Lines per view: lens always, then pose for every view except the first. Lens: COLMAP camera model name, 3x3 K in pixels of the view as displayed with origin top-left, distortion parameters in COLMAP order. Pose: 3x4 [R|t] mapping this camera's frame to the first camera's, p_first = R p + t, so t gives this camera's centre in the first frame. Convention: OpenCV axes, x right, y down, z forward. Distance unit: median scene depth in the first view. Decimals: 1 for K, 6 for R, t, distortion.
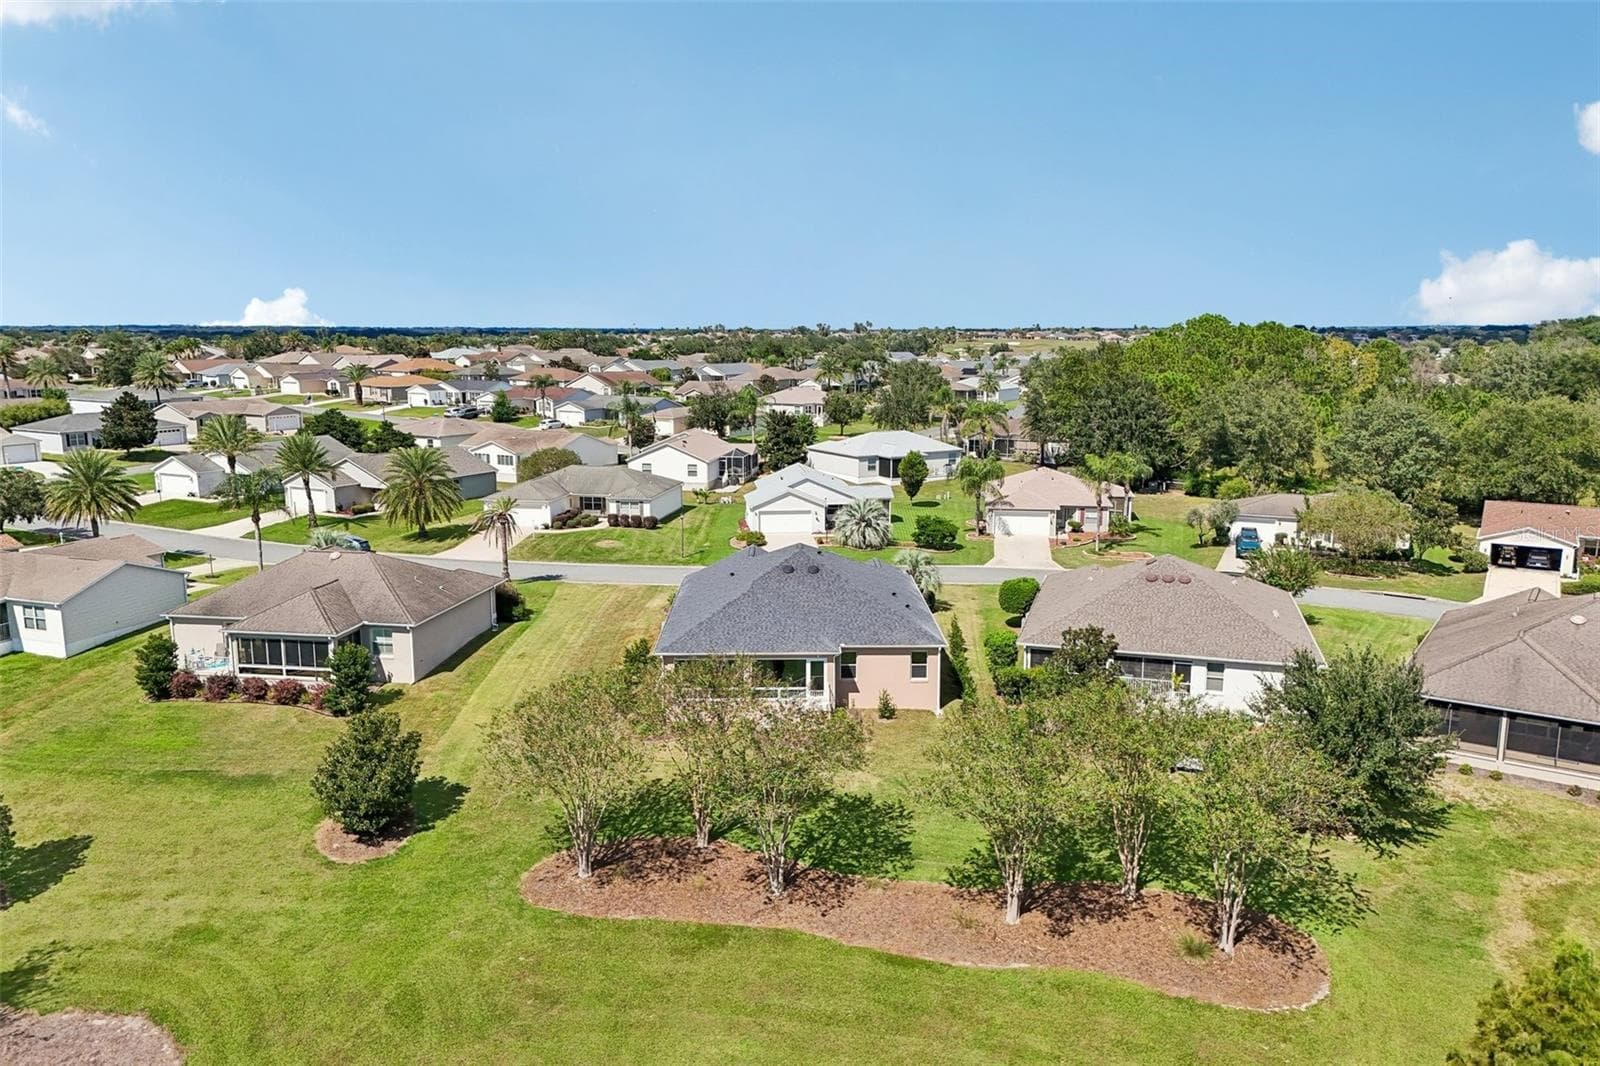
lens RADIAL K [[1164.7, 0, 804.0], [0, 1164.7, 602.0], [0, 0, 1]] dist [0.097848, -0.132605]
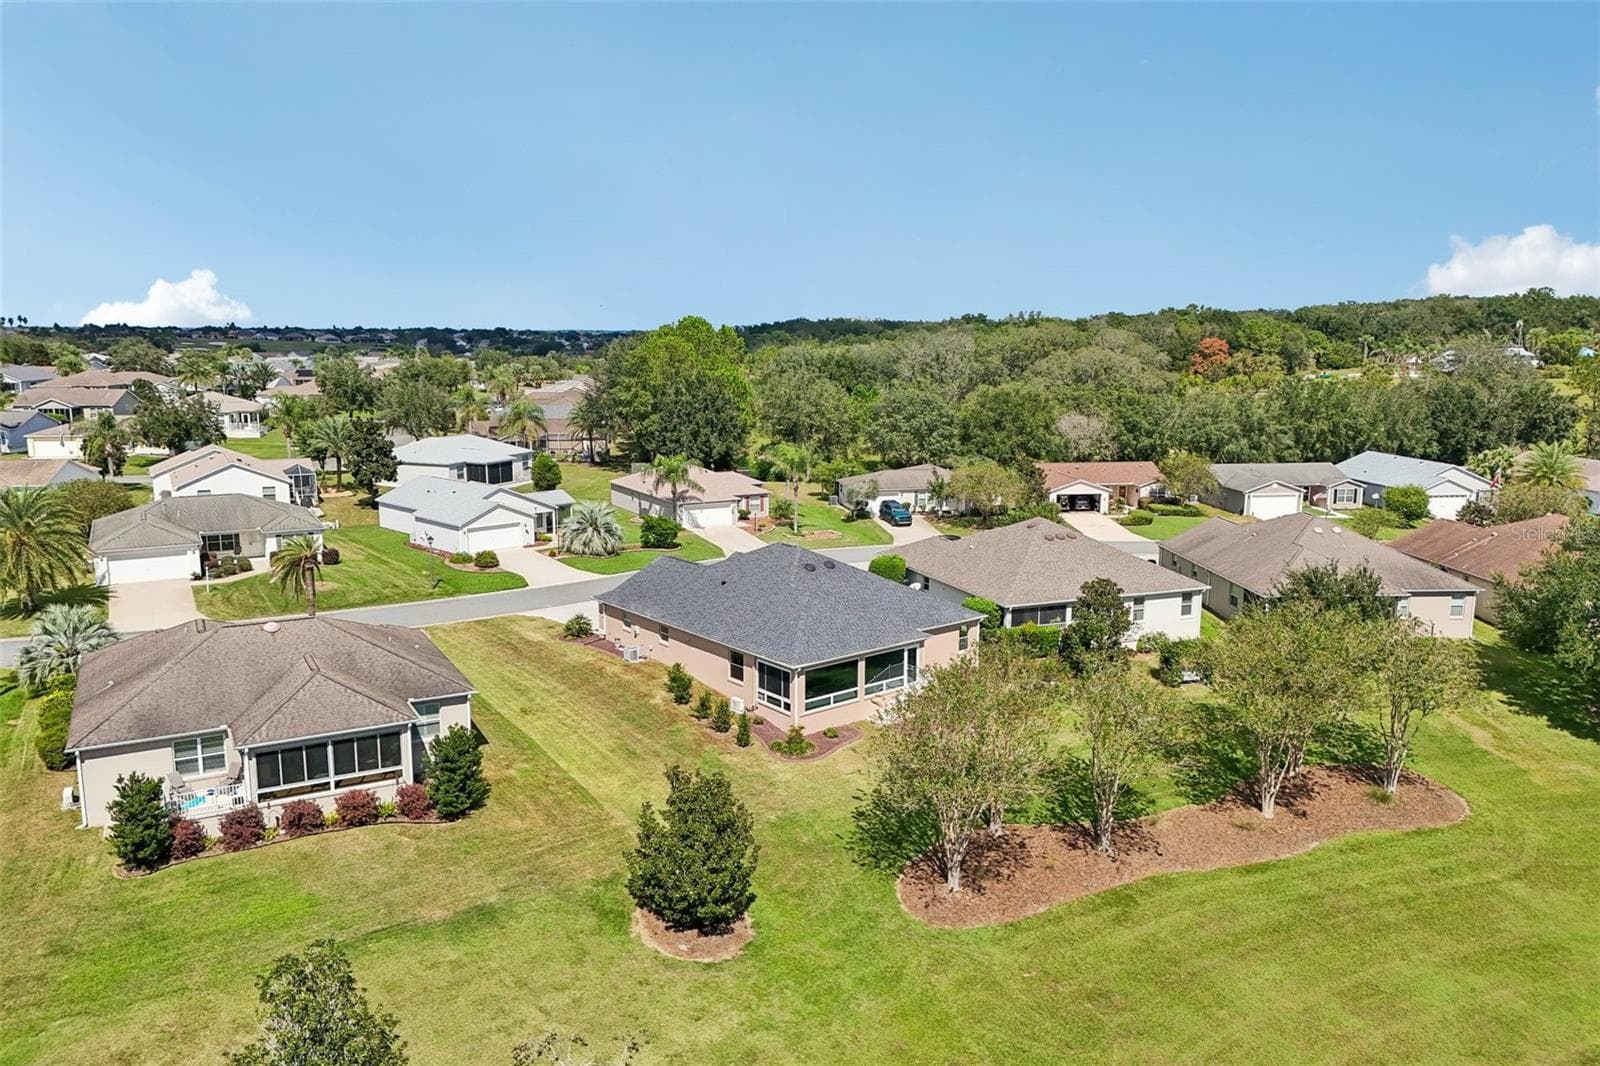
lens RADIAL K [[1164.7, 0, 804.0], [0, 1164.7, 602.0], [0, 0, 1]] dist [0.097848, -0.132605]
pose [[0.785273, -0.138902, 0.603368, -0.600943], [0.140038, 0.989103, 0.045446, -0.043062], [-0.603105, 0.048807, 0.796167, 0.219704]]
